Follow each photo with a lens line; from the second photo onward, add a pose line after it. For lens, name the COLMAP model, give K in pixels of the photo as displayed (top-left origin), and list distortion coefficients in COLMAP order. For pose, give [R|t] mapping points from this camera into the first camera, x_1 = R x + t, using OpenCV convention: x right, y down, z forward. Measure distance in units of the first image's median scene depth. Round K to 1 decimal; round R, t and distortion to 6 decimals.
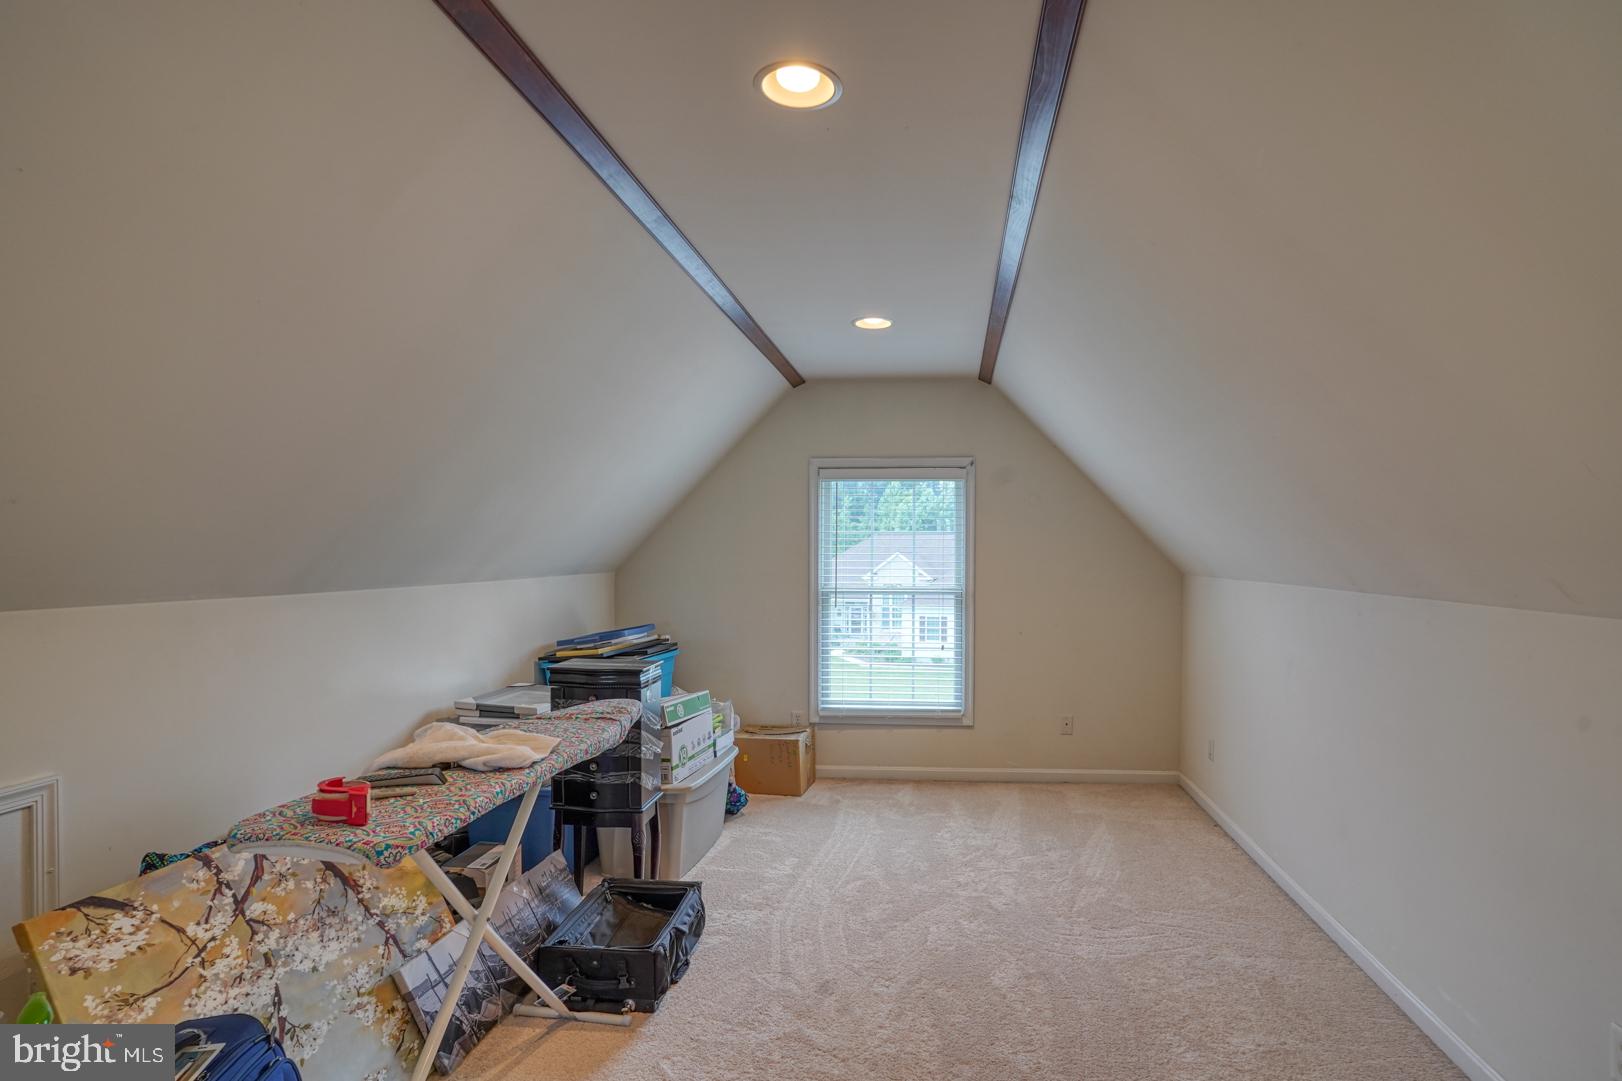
lens RADIAL K [[787.5, 0, 811.0], [0, 787.5, 540.5], [0, 0, 1]] dist [-0.084960, 0.036288]
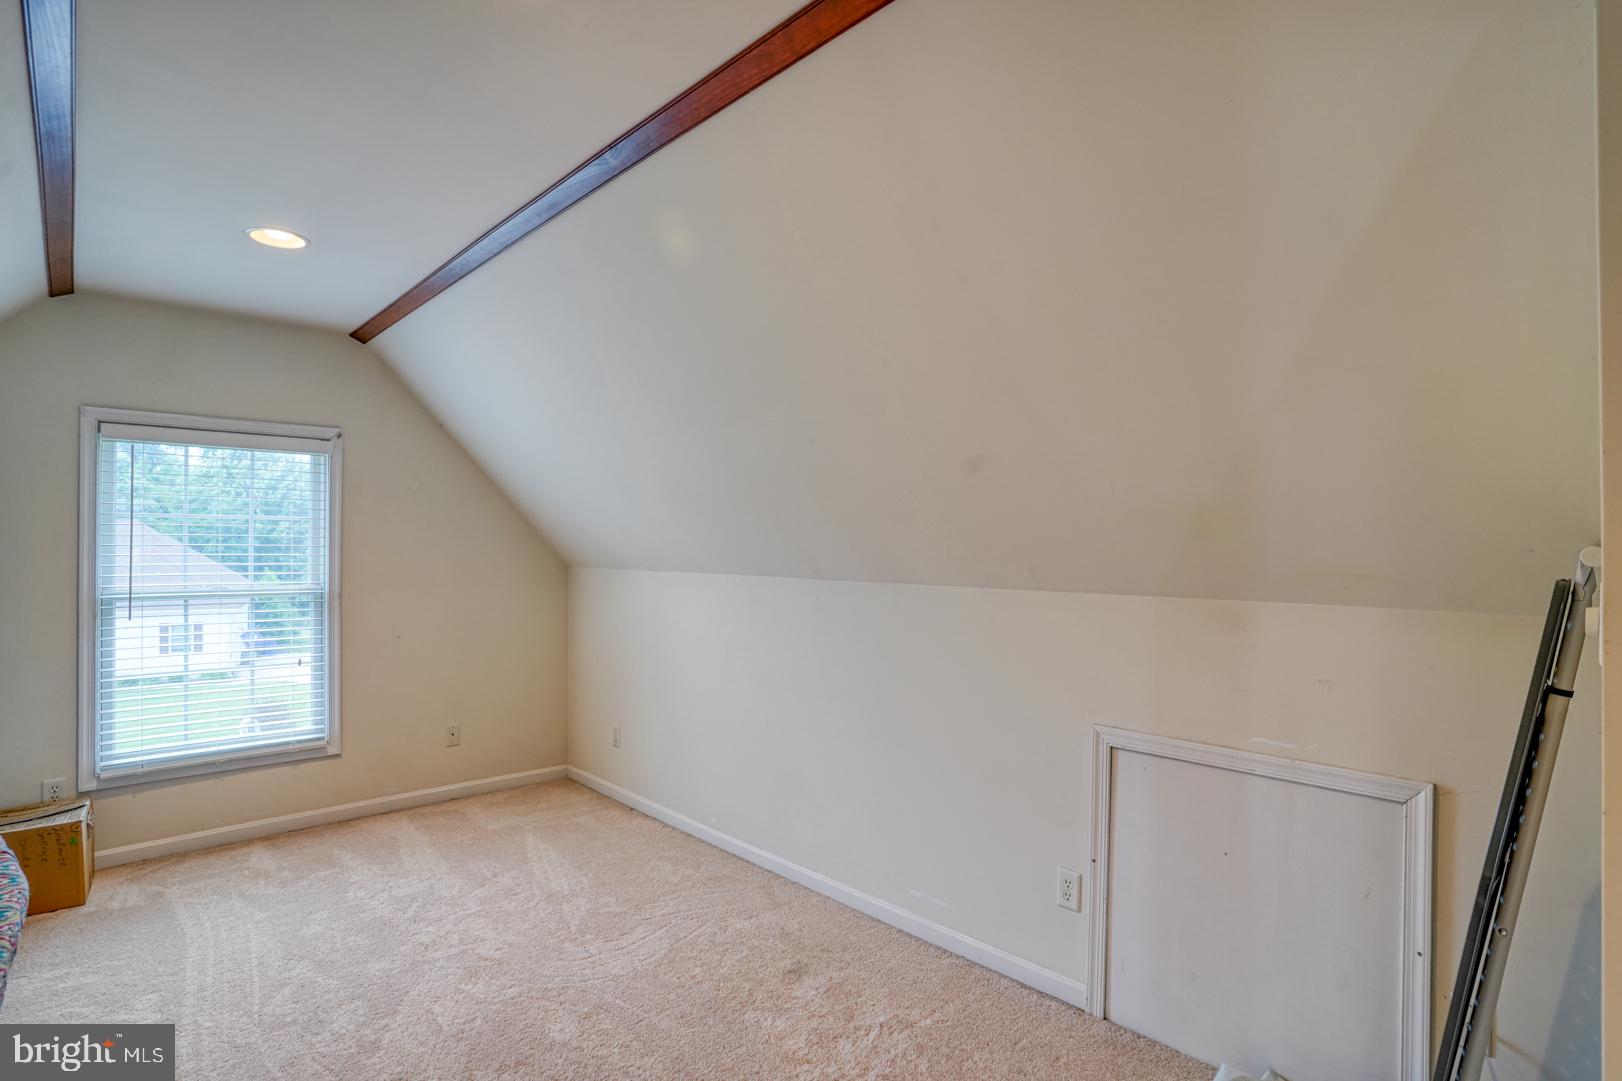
lens RADIAL K [[816.5, 0, 812.1], [0, 816.5, 532.9], [0, 0, 1]] dist [-0.069805, 0.030473]
pose [[0.660262, 0.012565, 0.750930, -0.112923], [-0.013981, 0.999892, -0.004439, 0.000886], [-0.750905, -0.007568, 0.660367, 0.084253]]
